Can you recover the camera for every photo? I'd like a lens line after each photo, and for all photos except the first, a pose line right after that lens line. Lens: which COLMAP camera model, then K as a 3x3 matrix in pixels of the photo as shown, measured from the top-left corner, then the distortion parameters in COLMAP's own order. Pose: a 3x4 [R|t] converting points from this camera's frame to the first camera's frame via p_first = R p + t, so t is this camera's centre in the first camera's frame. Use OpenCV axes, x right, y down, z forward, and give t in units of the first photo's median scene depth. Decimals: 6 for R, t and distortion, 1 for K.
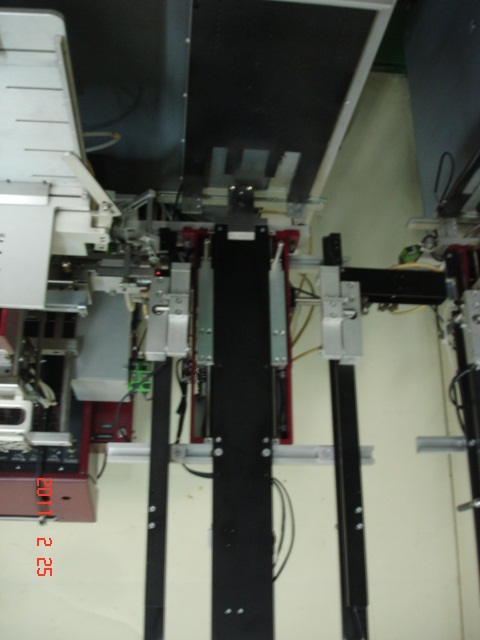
lens RADIAL K [[711.8, 0, 240.0], [0, 711.8, 320.0], [0, 0, 1]] dist [-0.115127, -0.006028]
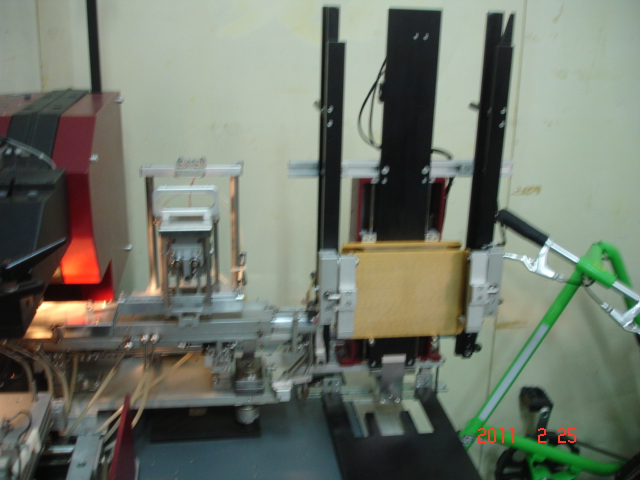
lens RADIAL K [[711.8, 0, 320.0], [0, 711.8, 240.0], [0, 0, 1]] dist [-0.115127, -0.006028]
pose [[-0.968385, 0.046231, -0.245140, 0.431972], [-0.056733, -0.997742, 0.035947, 0.039758], [-0.242925, 0.048718, 0.968821, -0.083951]]
